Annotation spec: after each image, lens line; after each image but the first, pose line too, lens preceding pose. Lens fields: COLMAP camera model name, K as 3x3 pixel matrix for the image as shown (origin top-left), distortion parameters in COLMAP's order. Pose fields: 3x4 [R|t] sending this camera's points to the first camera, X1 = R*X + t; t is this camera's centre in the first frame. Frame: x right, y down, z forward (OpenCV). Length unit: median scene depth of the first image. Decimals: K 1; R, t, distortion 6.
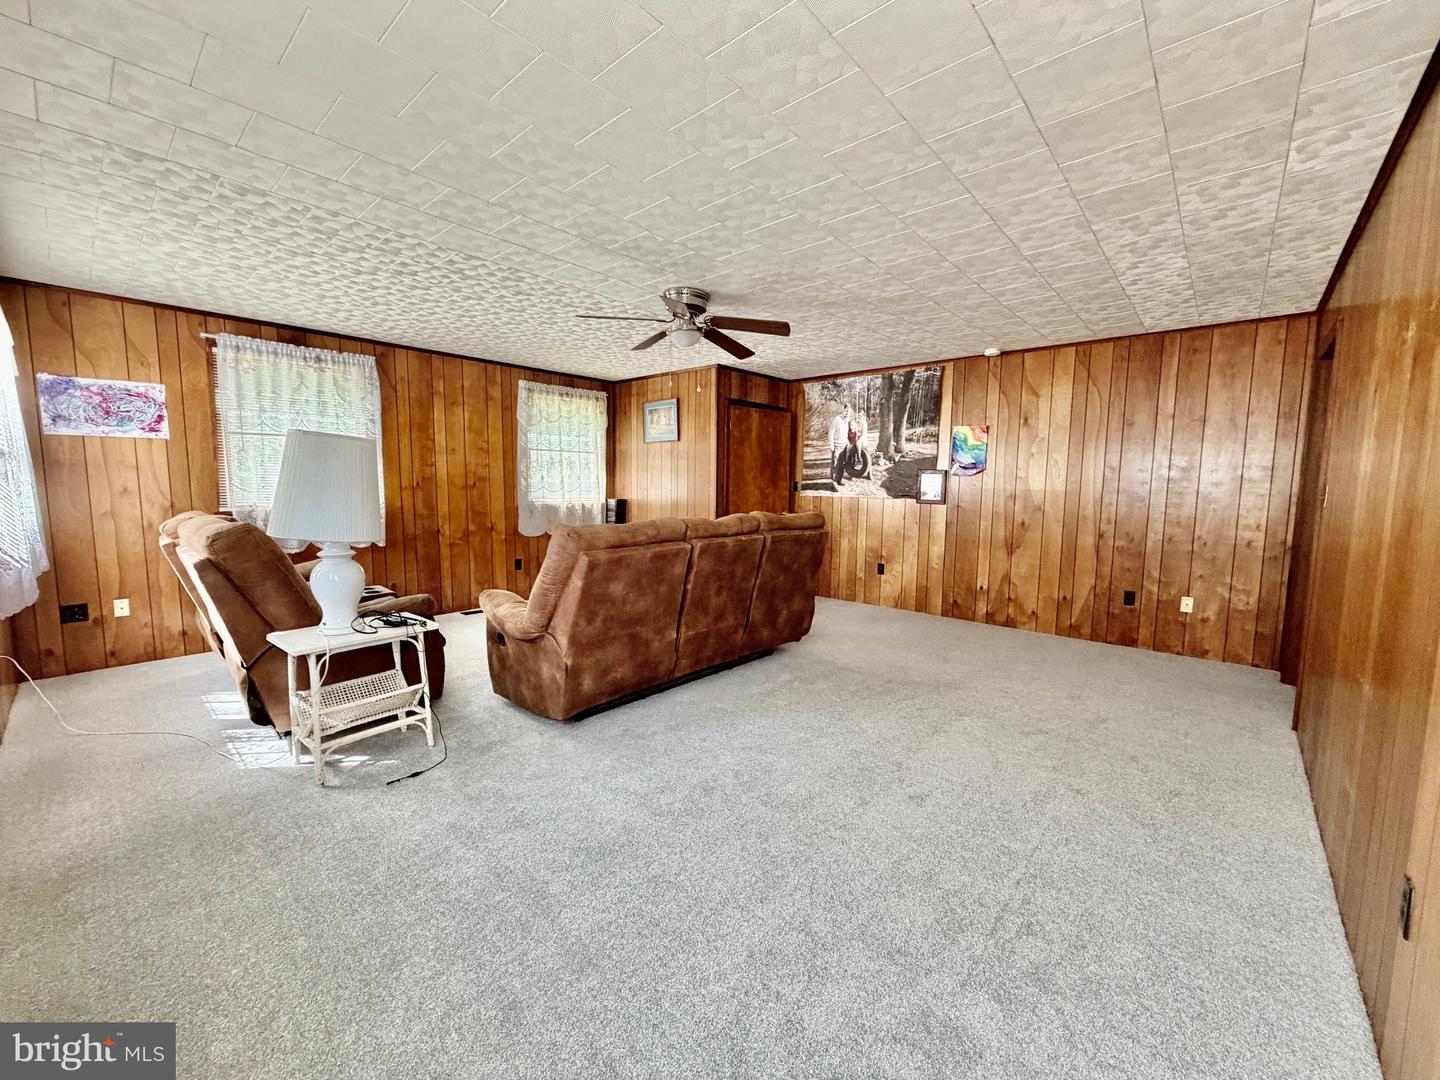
lens RADIAL K [[569.4, 0, 724.5], [0, 569.4, 535.6], [0, 0, 1]] dist [0.003920, -0.000937]
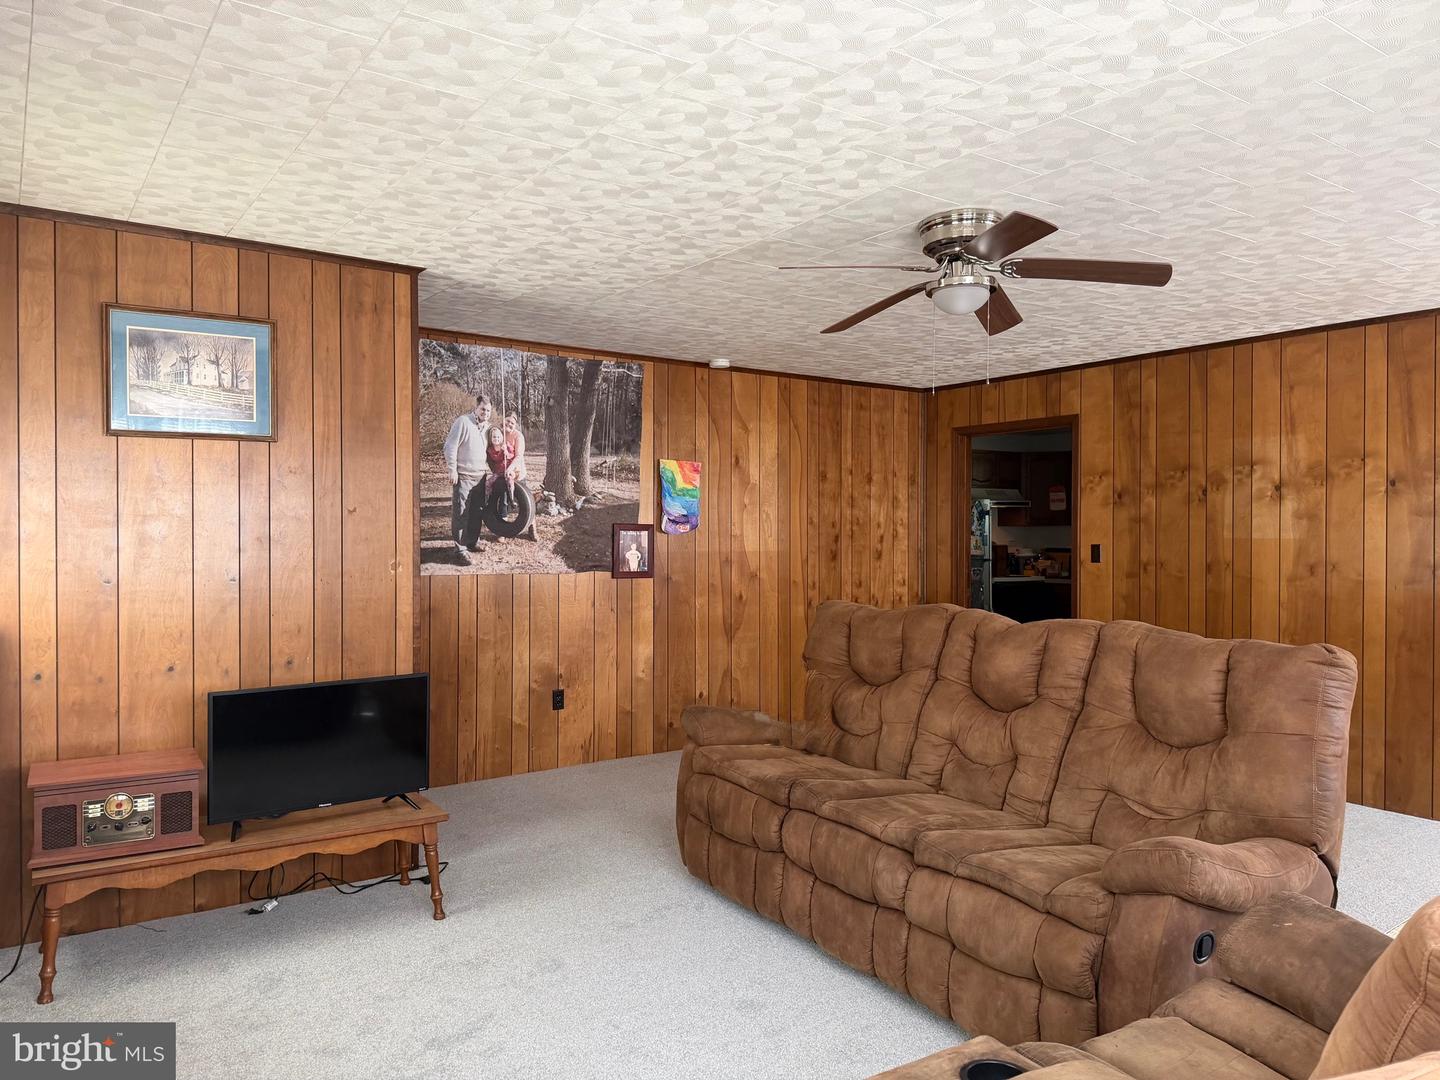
lens RADIAL K [[1044.6, 0, 728.9], [0, 1044.6, 539.4], [0, 0, 1]] dist [0.033810, -0.005353]
pose [[0.198093, -0.014977, 0.980069, -0.704922], [0.094280, 0.995538, -0.003842, -0.079591], [-0.975639, 0.093162, 0.198621, 0.632531]]
